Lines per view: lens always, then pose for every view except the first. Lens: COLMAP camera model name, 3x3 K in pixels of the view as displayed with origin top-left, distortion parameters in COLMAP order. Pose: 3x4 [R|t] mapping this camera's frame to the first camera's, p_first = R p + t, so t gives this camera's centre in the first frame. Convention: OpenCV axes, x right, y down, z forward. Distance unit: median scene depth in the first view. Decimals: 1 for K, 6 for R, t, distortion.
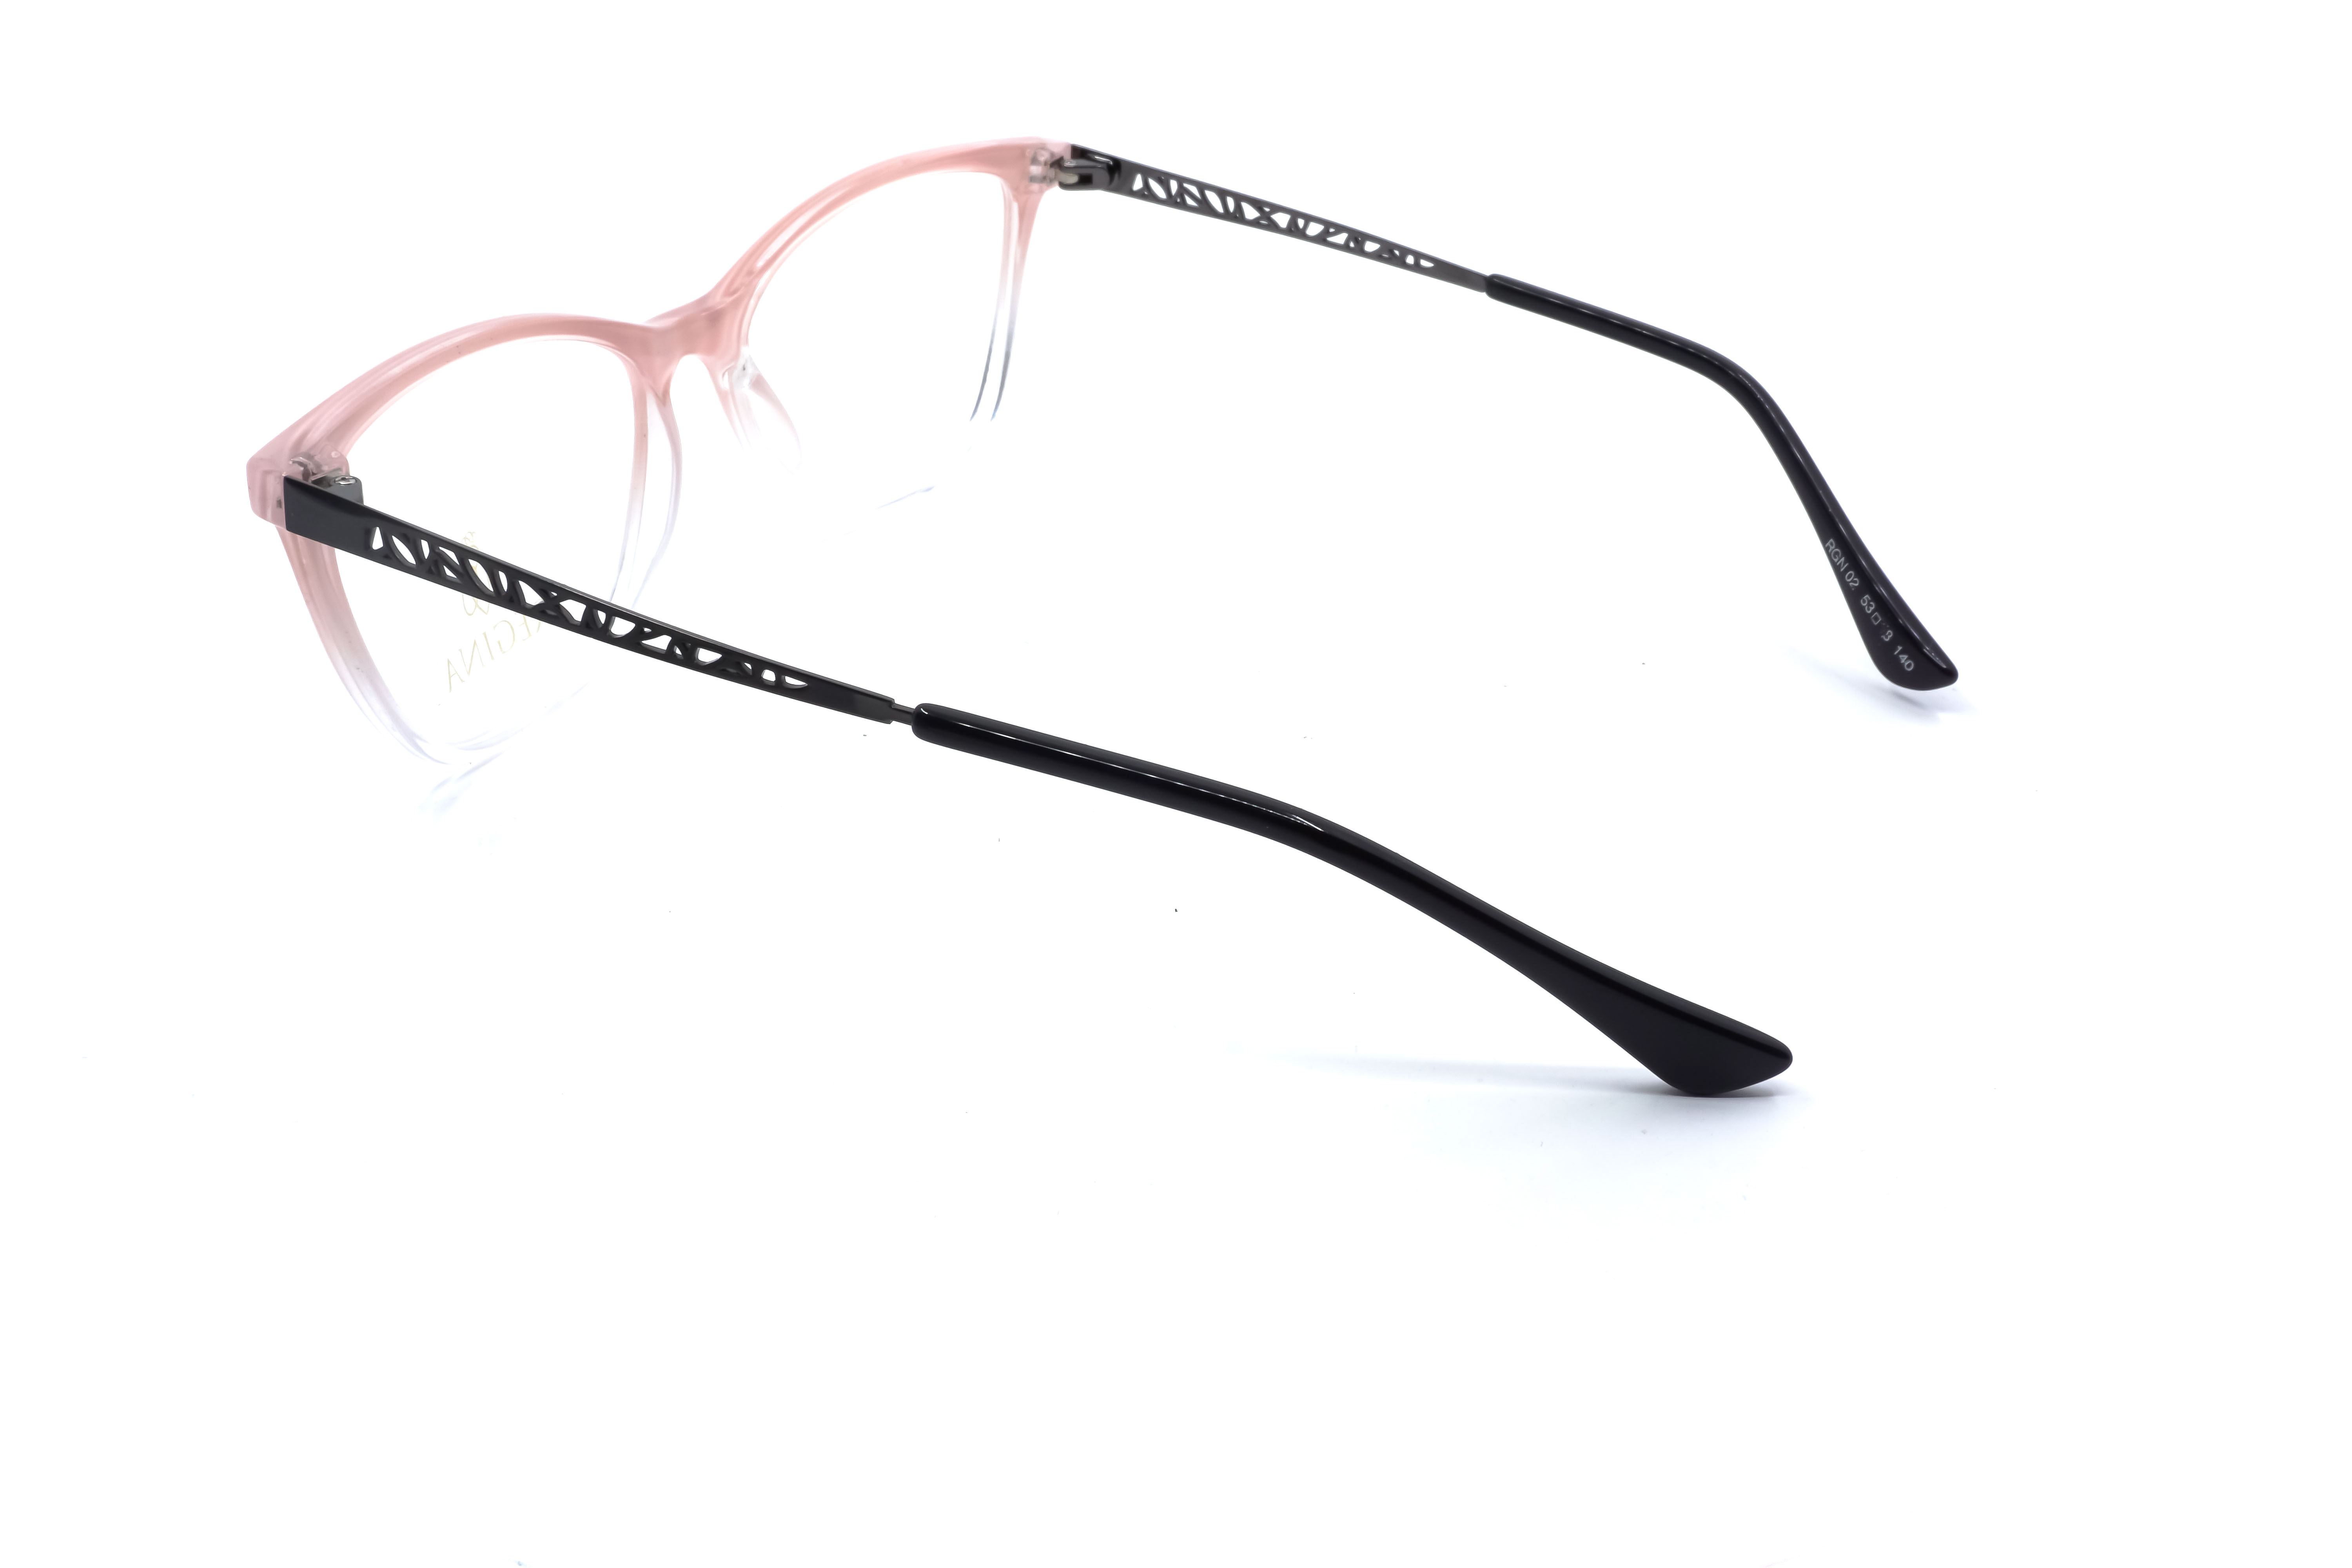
lens RADIAL K [[2307.8, 0, 1178.1], [0, 2307.8, 790.1], [0, 0, 1]] dist [-0.002594, 0.002462]
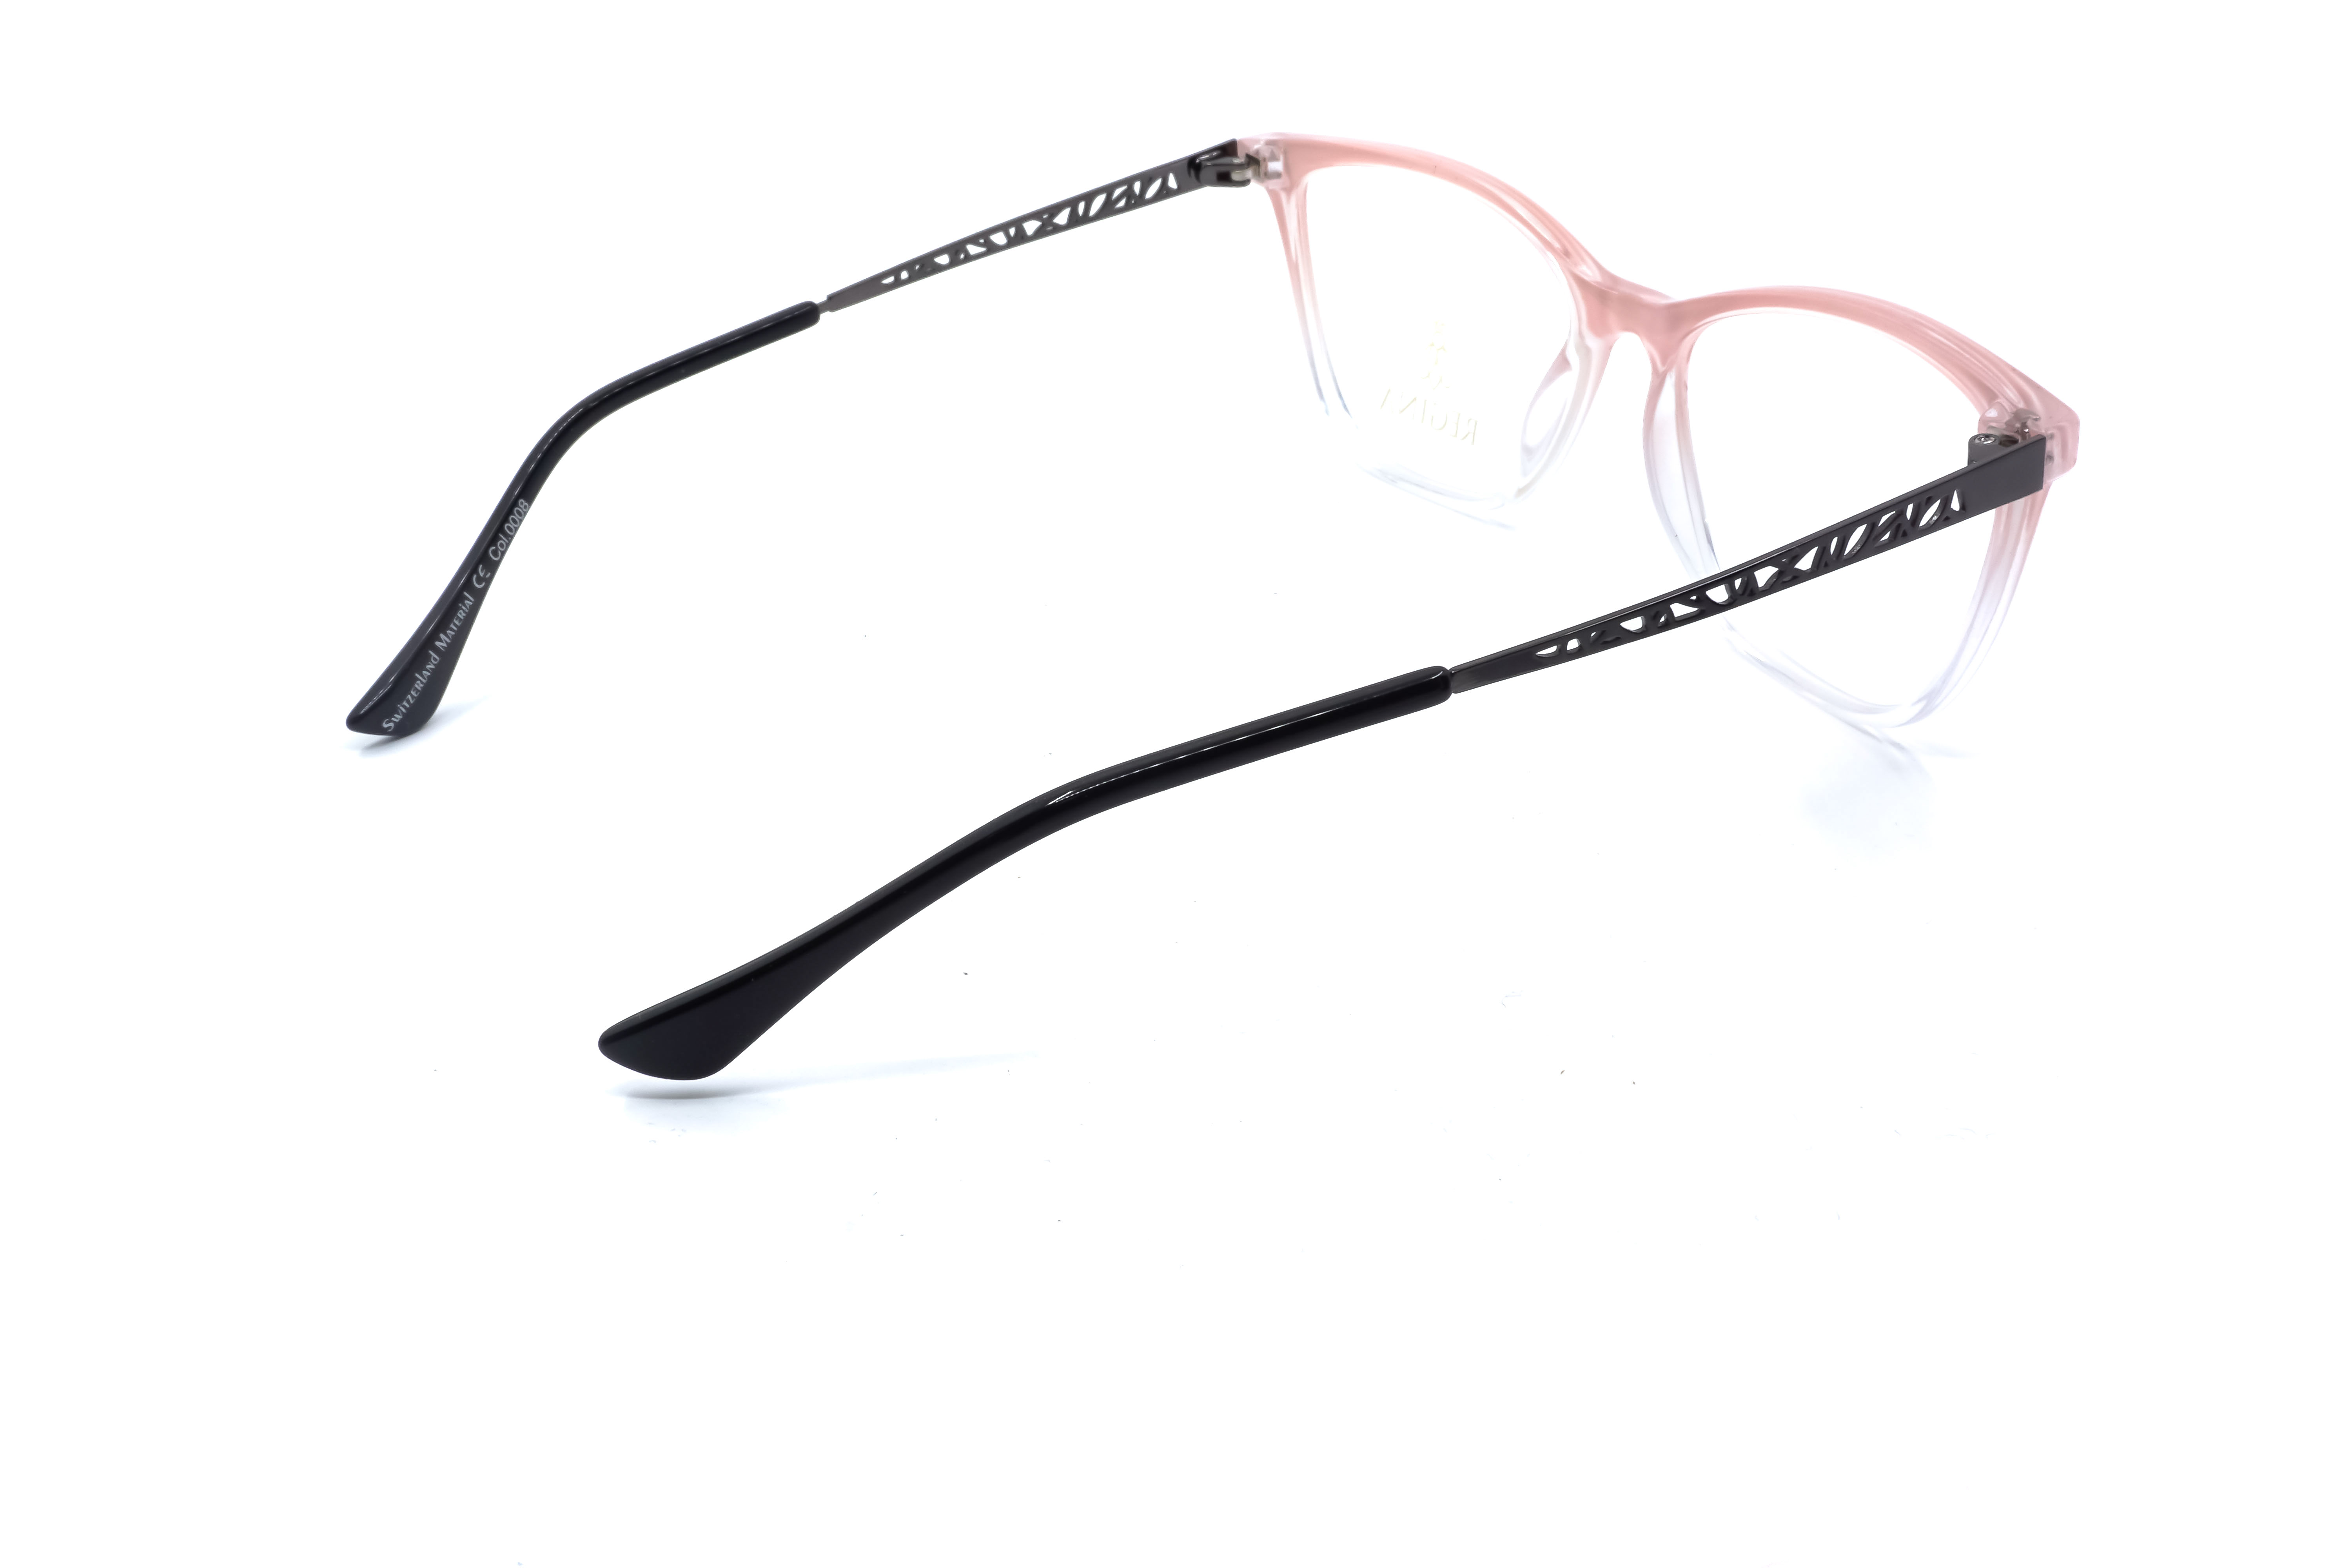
lens RADIAL K [[2306.5, 0, 1174.9], [0, 2306.5, 775.4], [0, 0, 1]] dist [-0.008755, -0.004237]
pose [[-0.501494, 0.437782, -0.746225, 0.664782], [-0.399832, 0.647616, 0.648636, -0.586261], [0.767228, 0.623651, -0.149736, 1.032200]]
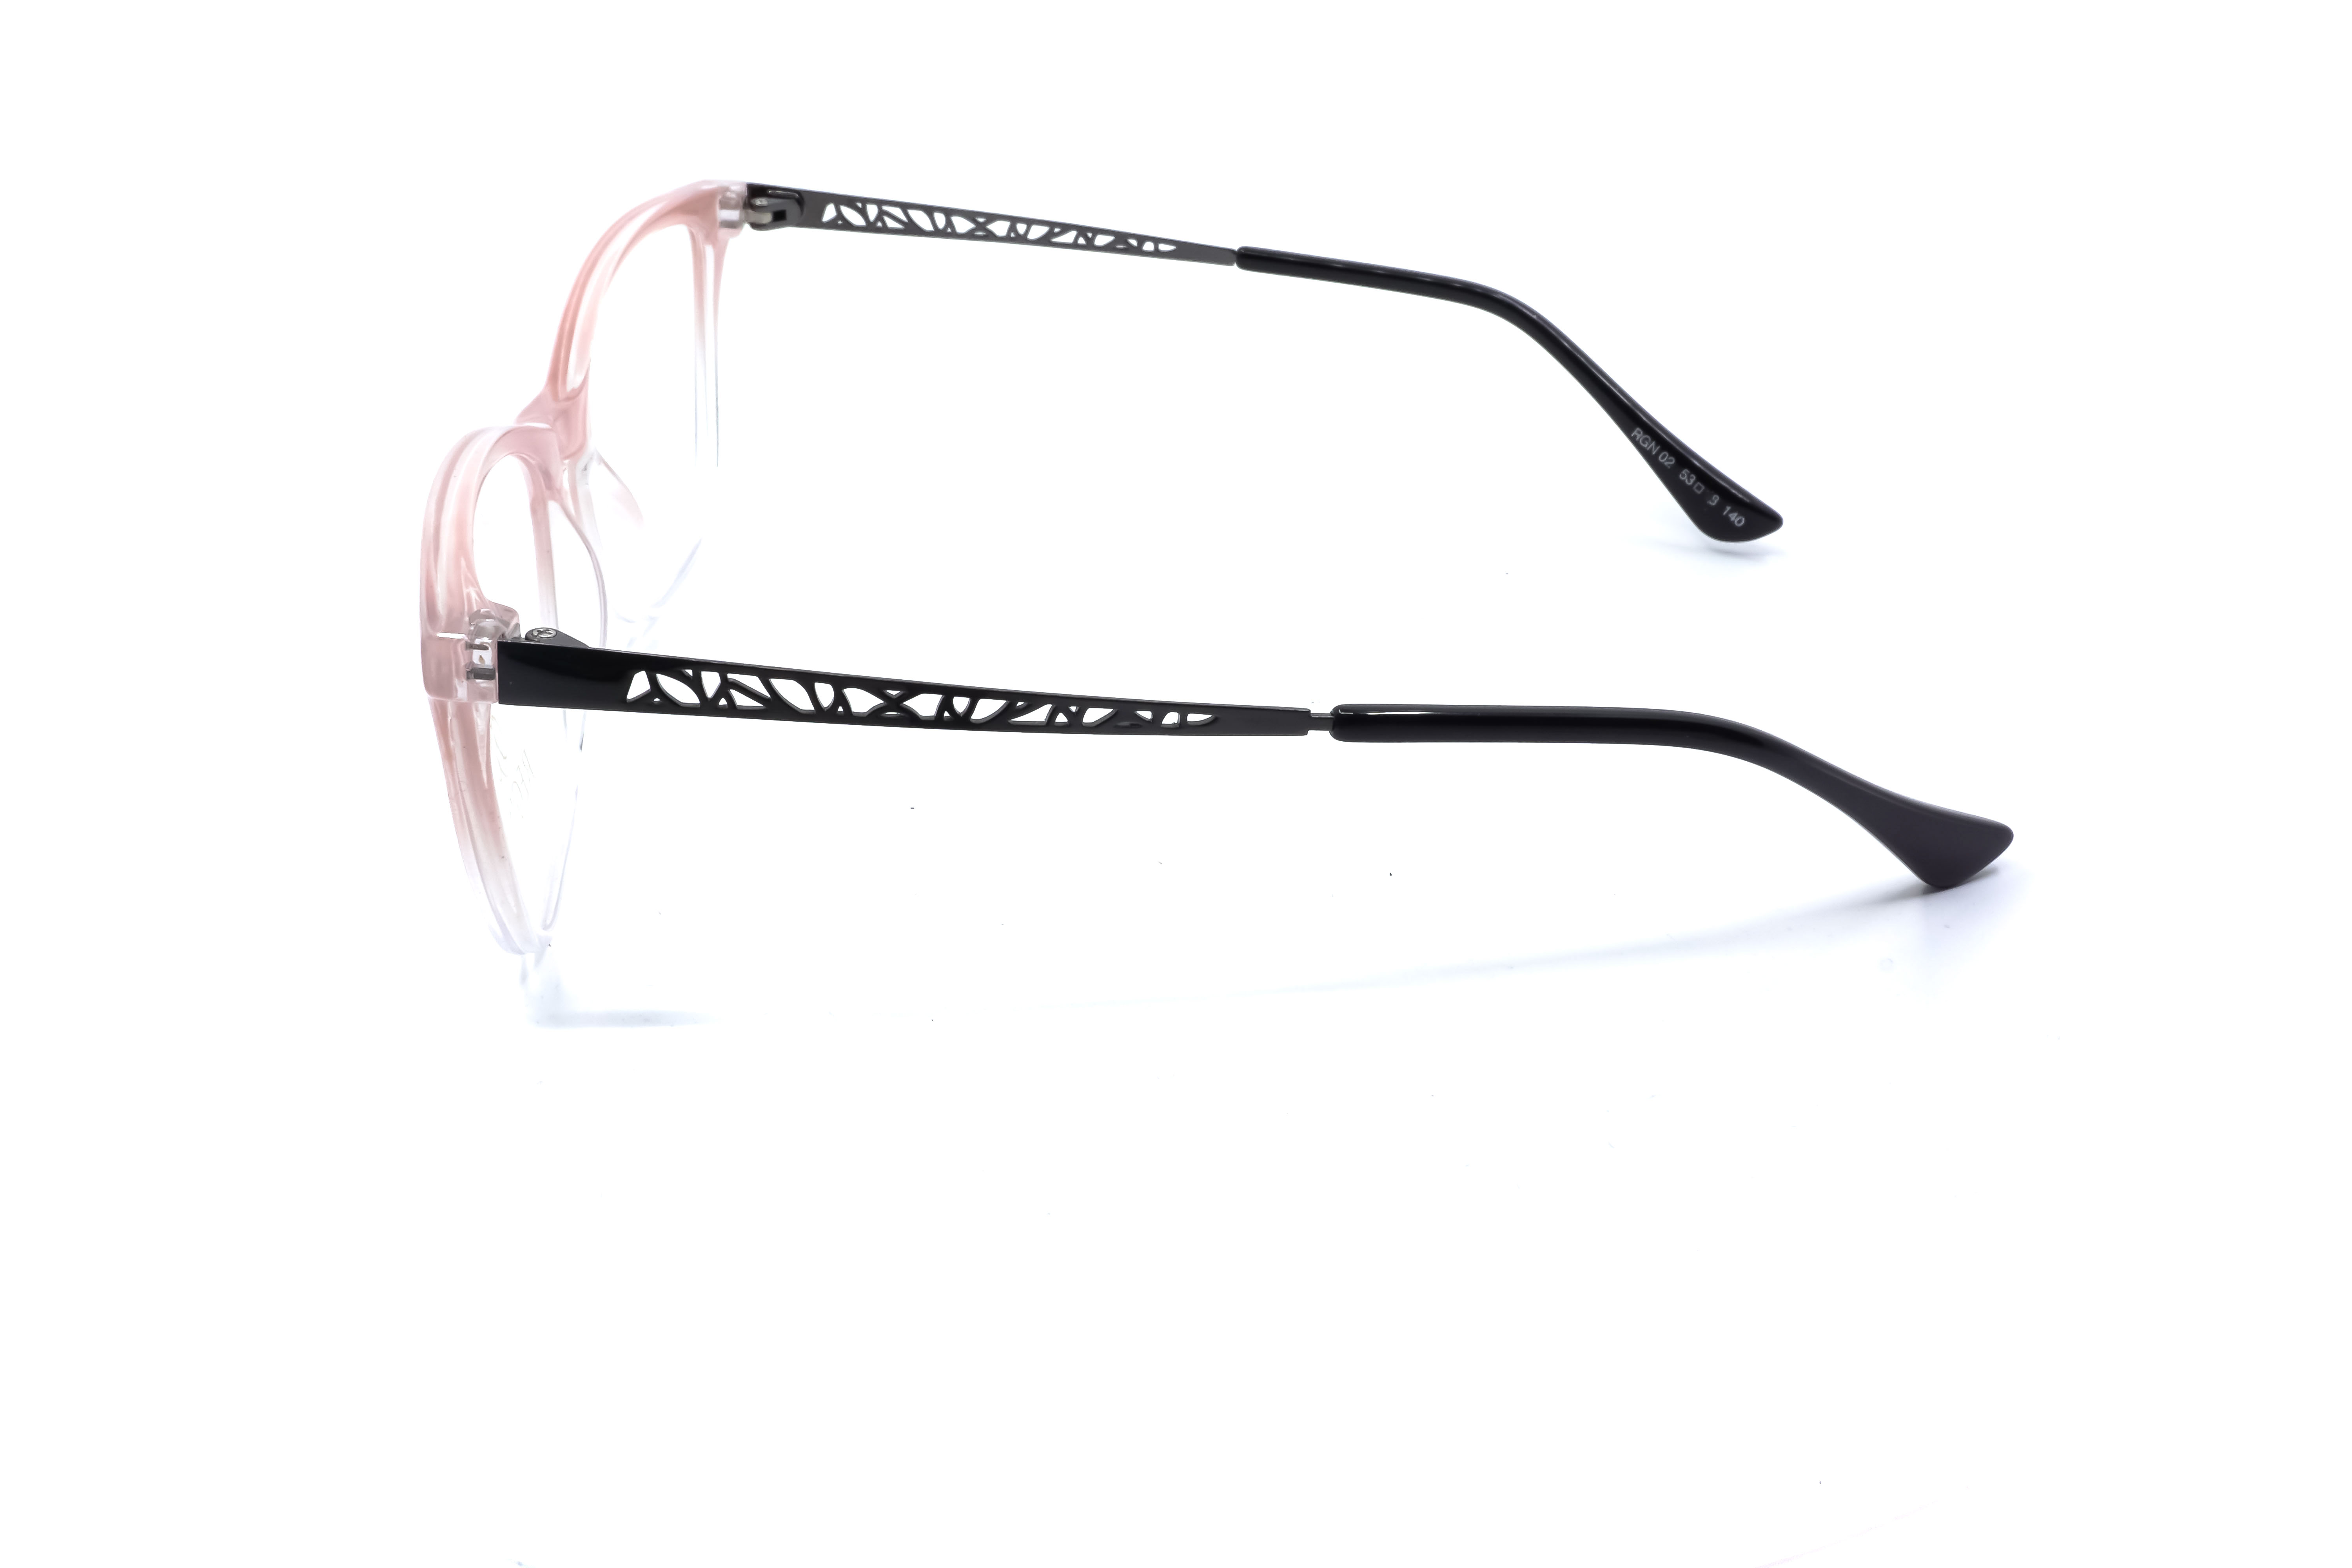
lens RADIAL K [[2276.9, 0, 1170.0], [0, 2276.9, 811.0], [0, 0, 1]] dist [-0.004085, 0.002169]
pose [[0.863082, -0.248127, 0.439911, -0.396936], [0.247478, 0.967040, 0.059910, -0.045573], [-0.440277, 0.057161, 0.896041, 0.104234]]
